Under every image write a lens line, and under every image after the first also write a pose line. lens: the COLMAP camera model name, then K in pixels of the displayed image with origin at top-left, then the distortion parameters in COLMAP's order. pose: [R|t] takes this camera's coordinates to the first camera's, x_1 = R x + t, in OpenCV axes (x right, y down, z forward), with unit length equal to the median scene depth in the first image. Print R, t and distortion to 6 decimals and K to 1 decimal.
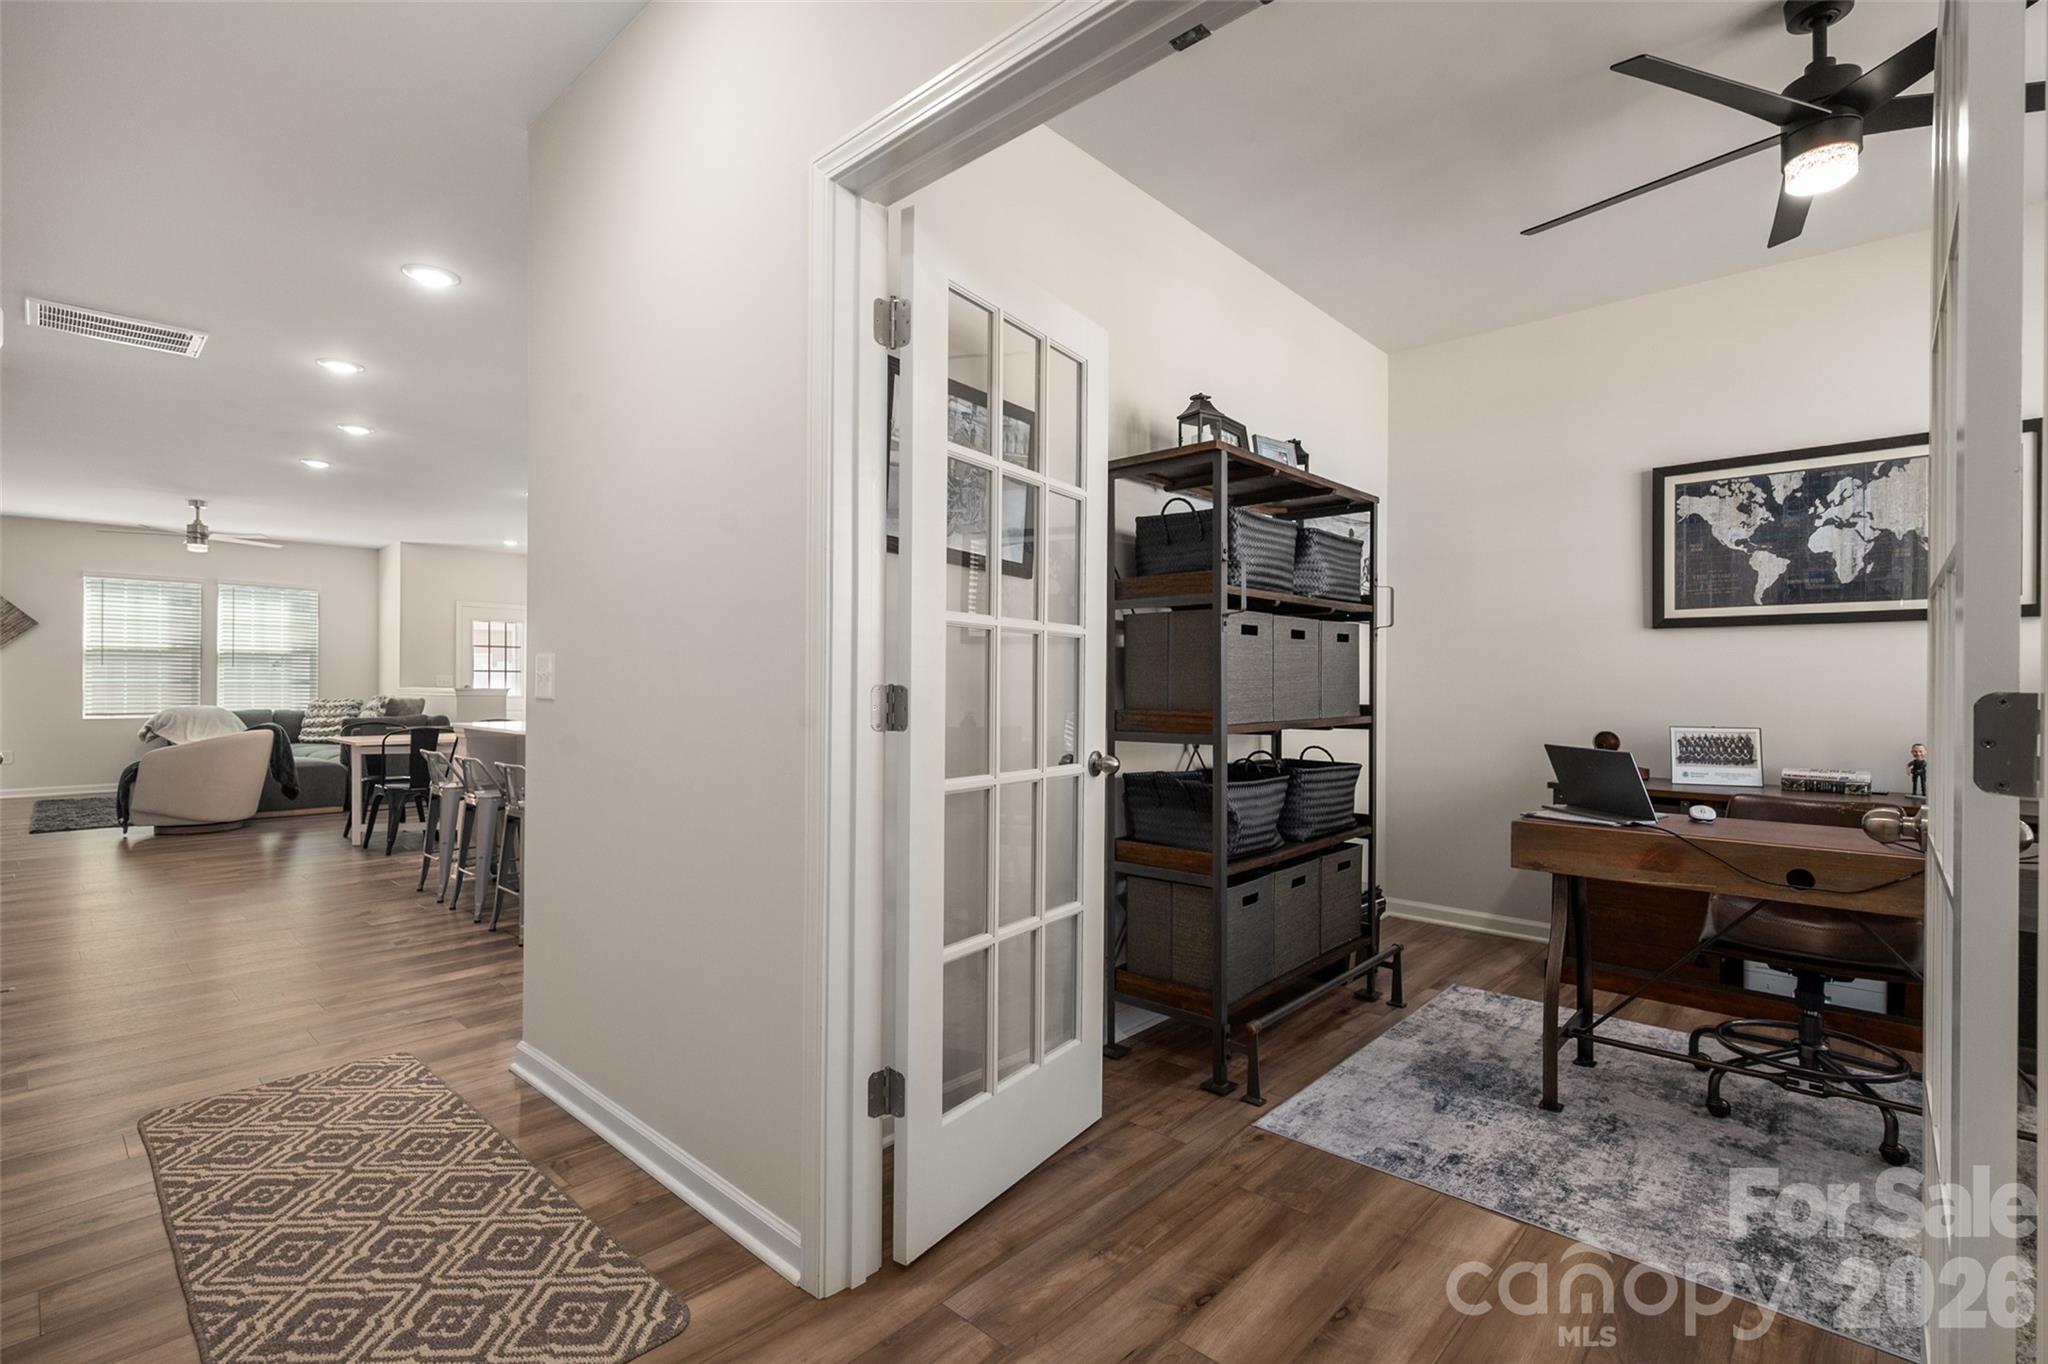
lens RADIAL K [[937.7, 0, 1024.0], [0, 937.7, 682.0], [0, 0, 1]] dist [-0.000488, 0.000049]
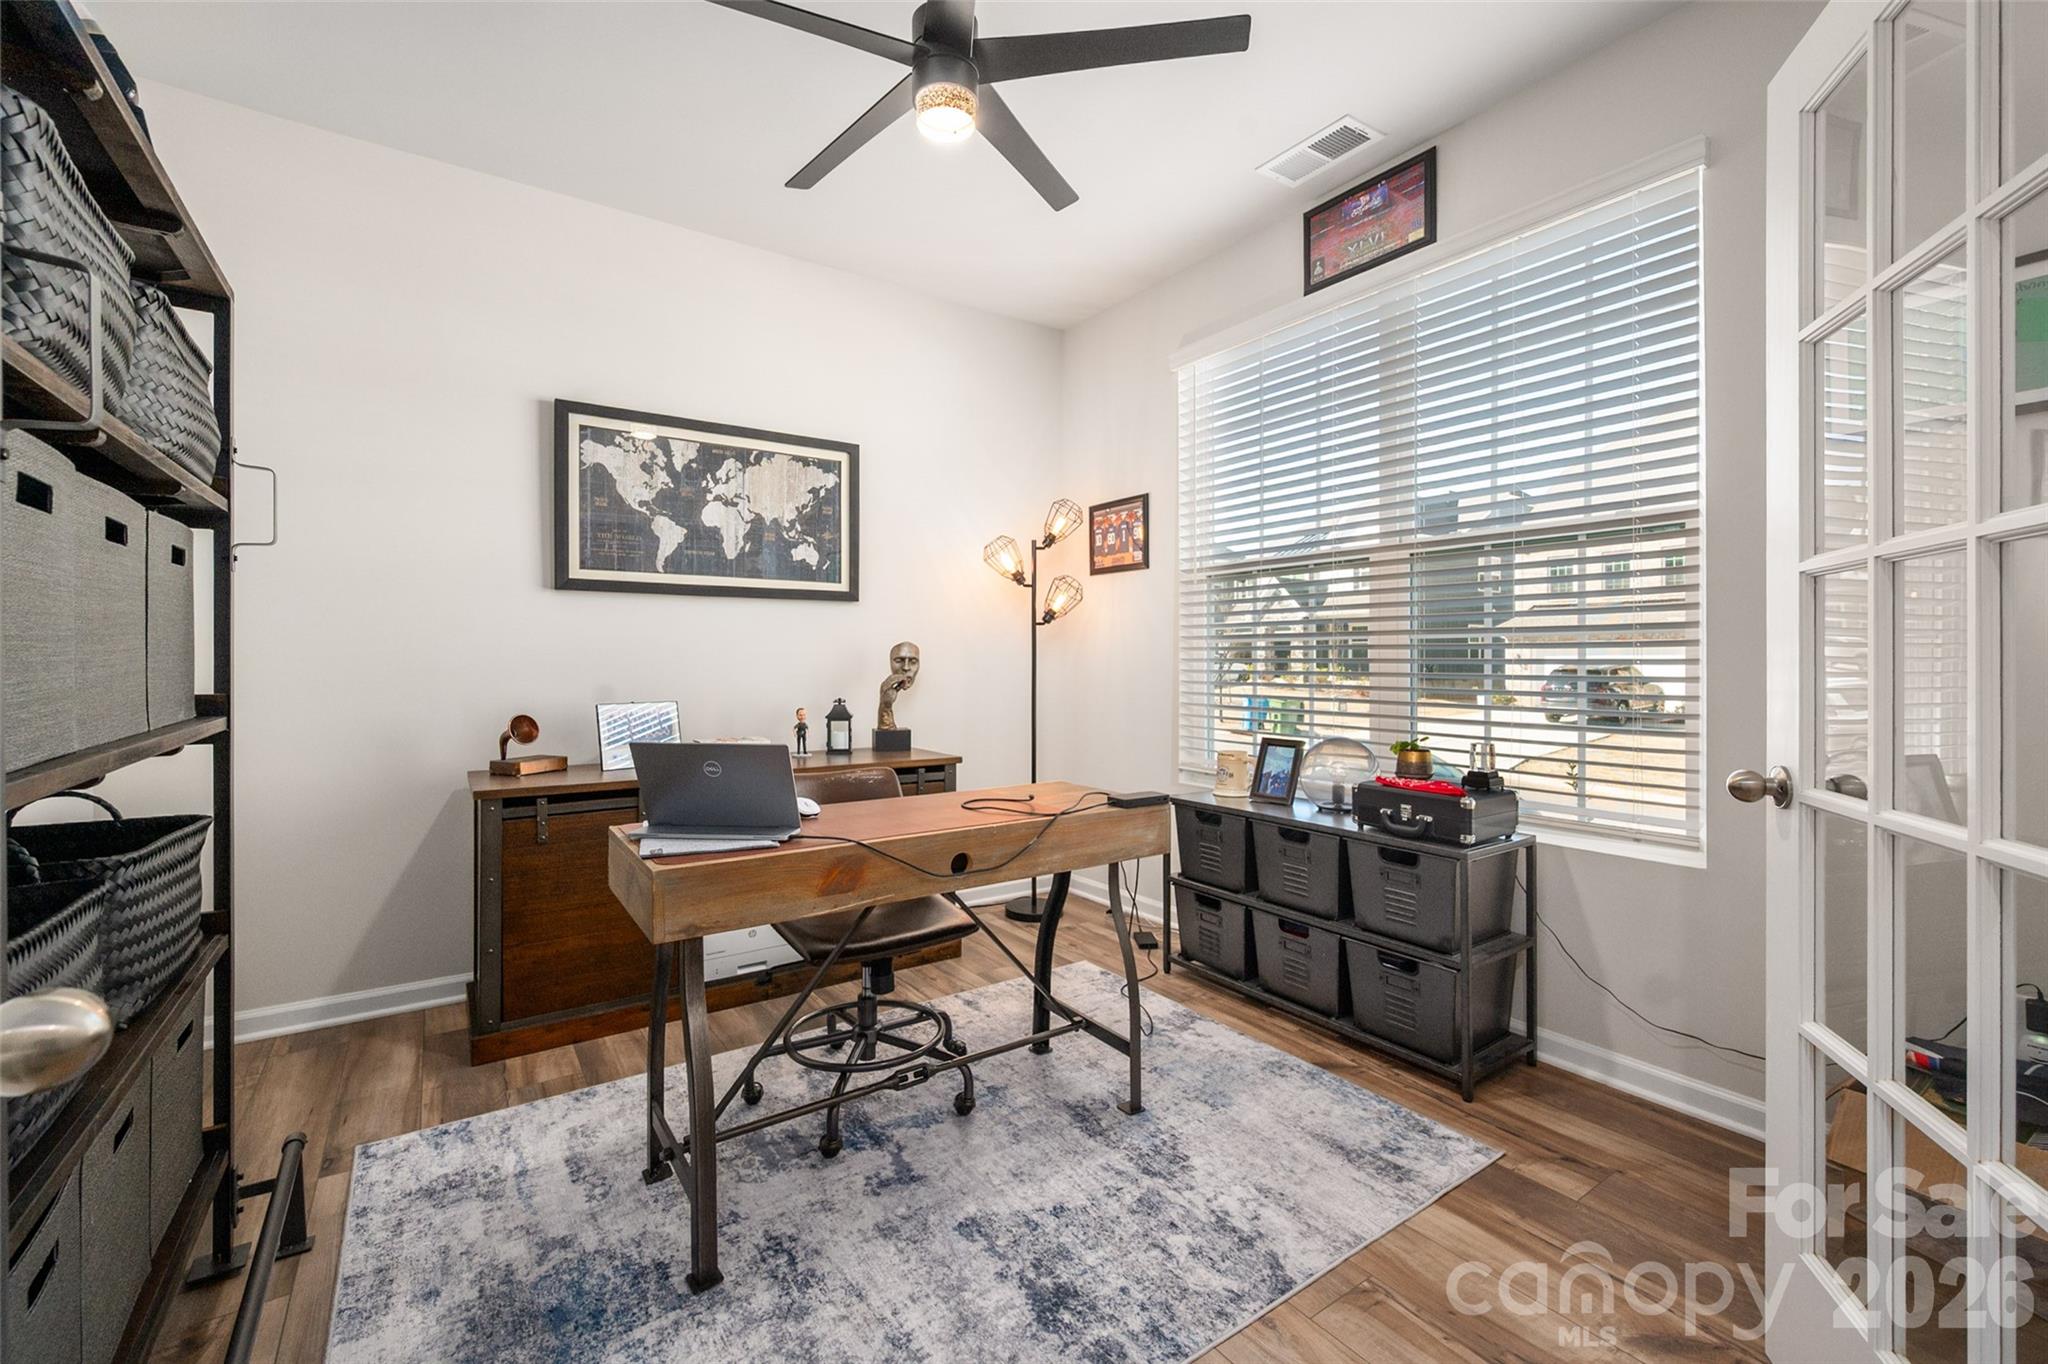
lens RADIAL K [[858.3, 0, 1033.9], [0, 858.3, 663.4], [0, 0, 1]] dist [-0.000884, -0.000162]
pose [[0.211149, -0.007519, 0.977425, 0.009160], [-0.001598, 0.999966, 0.008038, 0.002906], [-0.977452, -0.003259, 0.211130, 0.470824]]
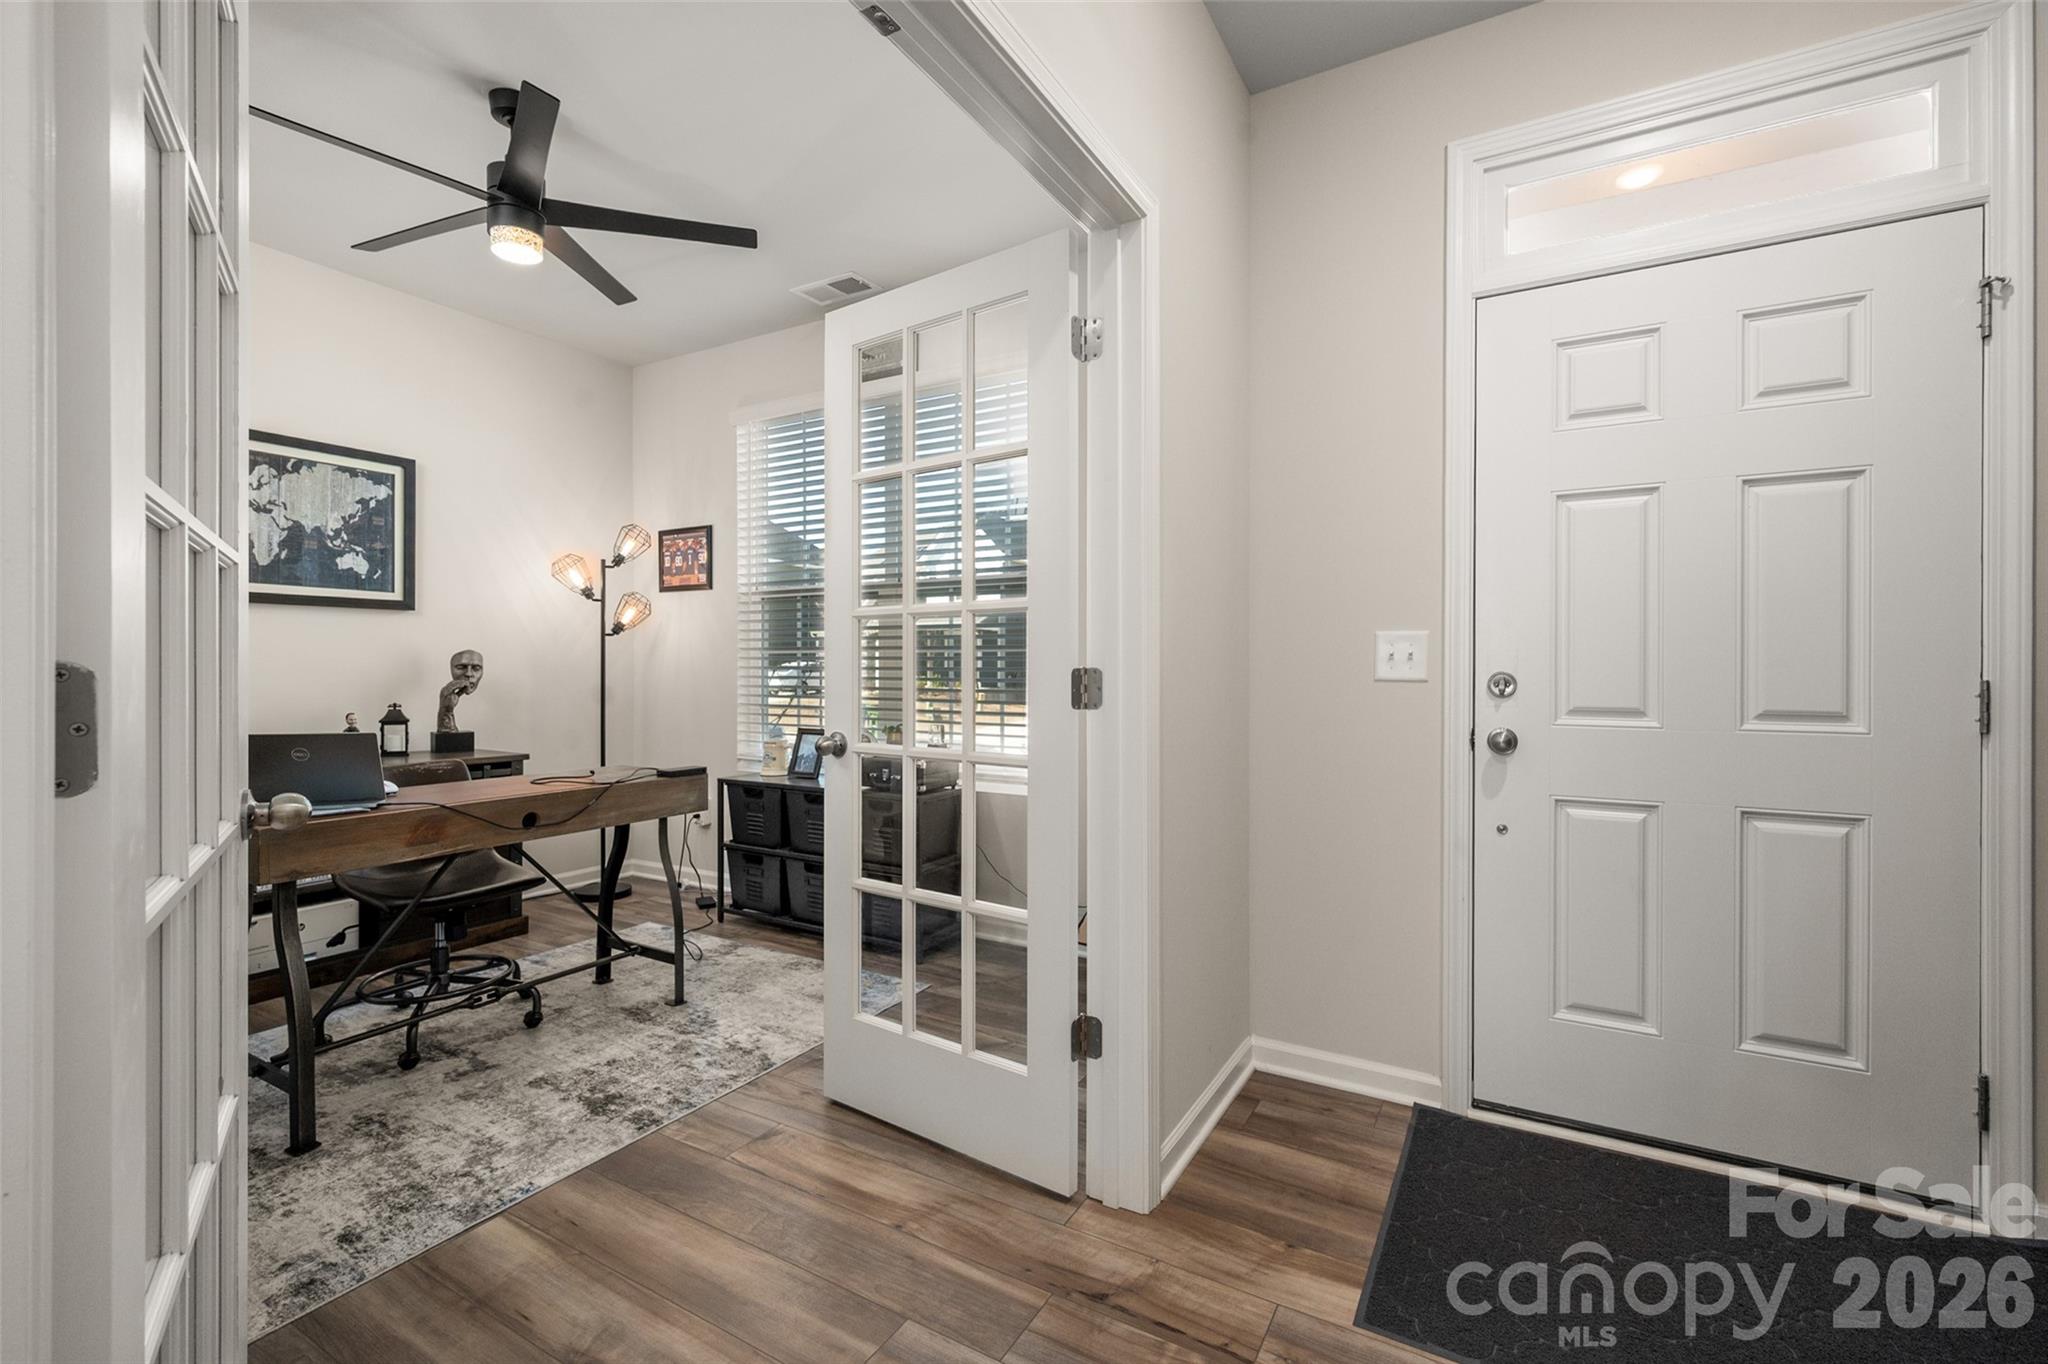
lens RADIAL K [[878.6, 0, 1032.9], [0, 878.6, 673.1], [0, 0, 1]] dist [-0.000777, -0.000428]
pose [[-0.226588, -0.009210, 0.973947, -0.278163], [-0.005932, 0.999950, 0.008076, 0.001908], [-0.973973, -0.003948, -0.226631, 0.388558]]
